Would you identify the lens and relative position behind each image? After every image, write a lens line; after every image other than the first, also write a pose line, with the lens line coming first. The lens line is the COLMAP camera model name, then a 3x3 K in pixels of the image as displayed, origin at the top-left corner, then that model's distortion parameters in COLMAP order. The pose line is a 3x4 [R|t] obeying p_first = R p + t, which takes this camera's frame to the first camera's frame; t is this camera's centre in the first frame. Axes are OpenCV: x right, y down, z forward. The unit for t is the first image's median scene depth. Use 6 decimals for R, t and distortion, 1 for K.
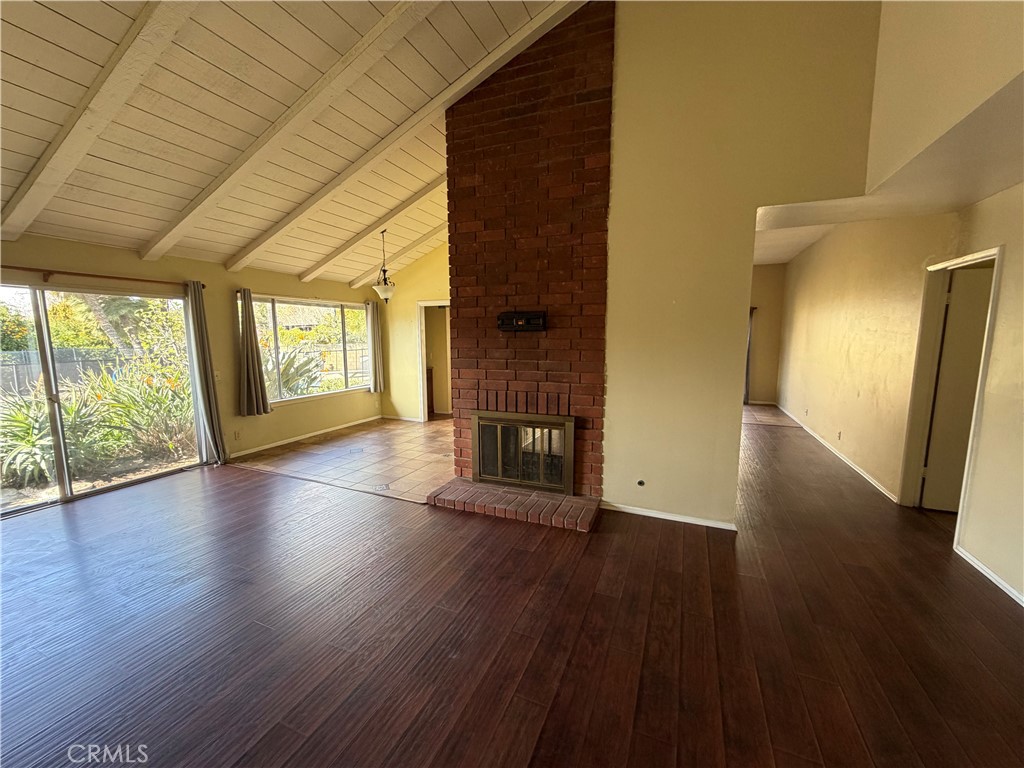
lens RADIAL K [[409.0, 0, 520.0], [0, 409.0, 388.7], [0, 0, 1]] dist [-0.016840, 0.000087]
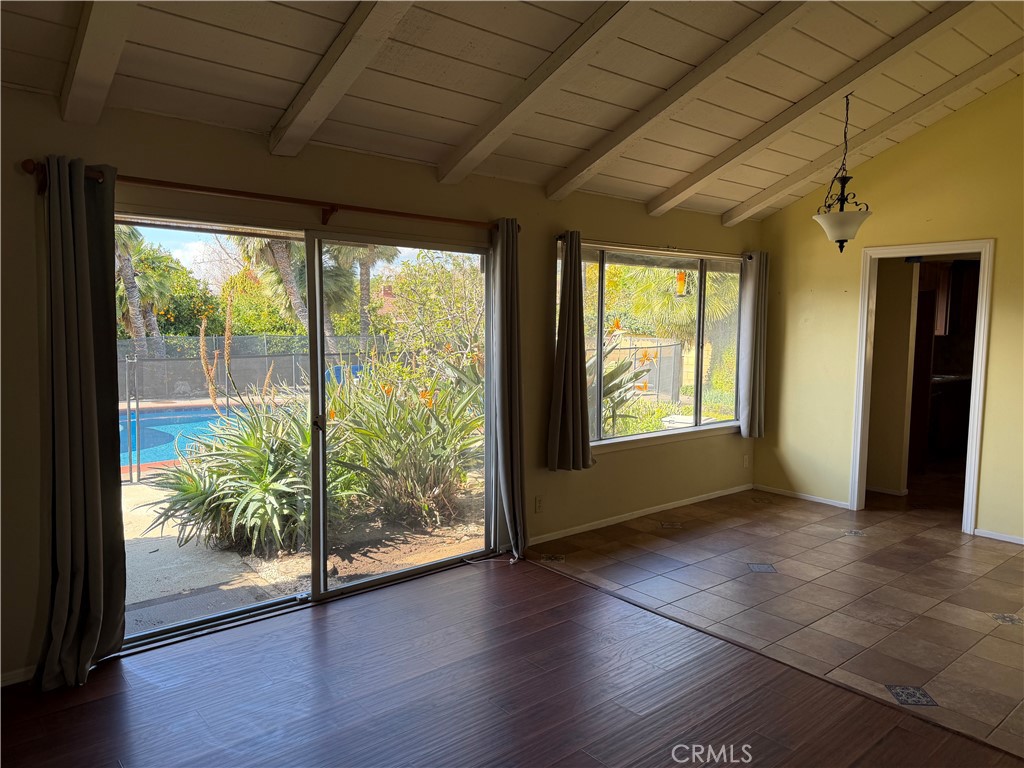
lens RADIAL K [[721.4, 0, 511.3], [0, 721.4, 388.3], [0, 0, 1]] dist [0.002370, -0.007450]
pose [[0.888366, 0.051580, -0.456229, -0.291362], [-0.068864, 0.997398, -0.021330, -0.015091], [0.453942, 0.050366, 0.889607, 0.124251]]
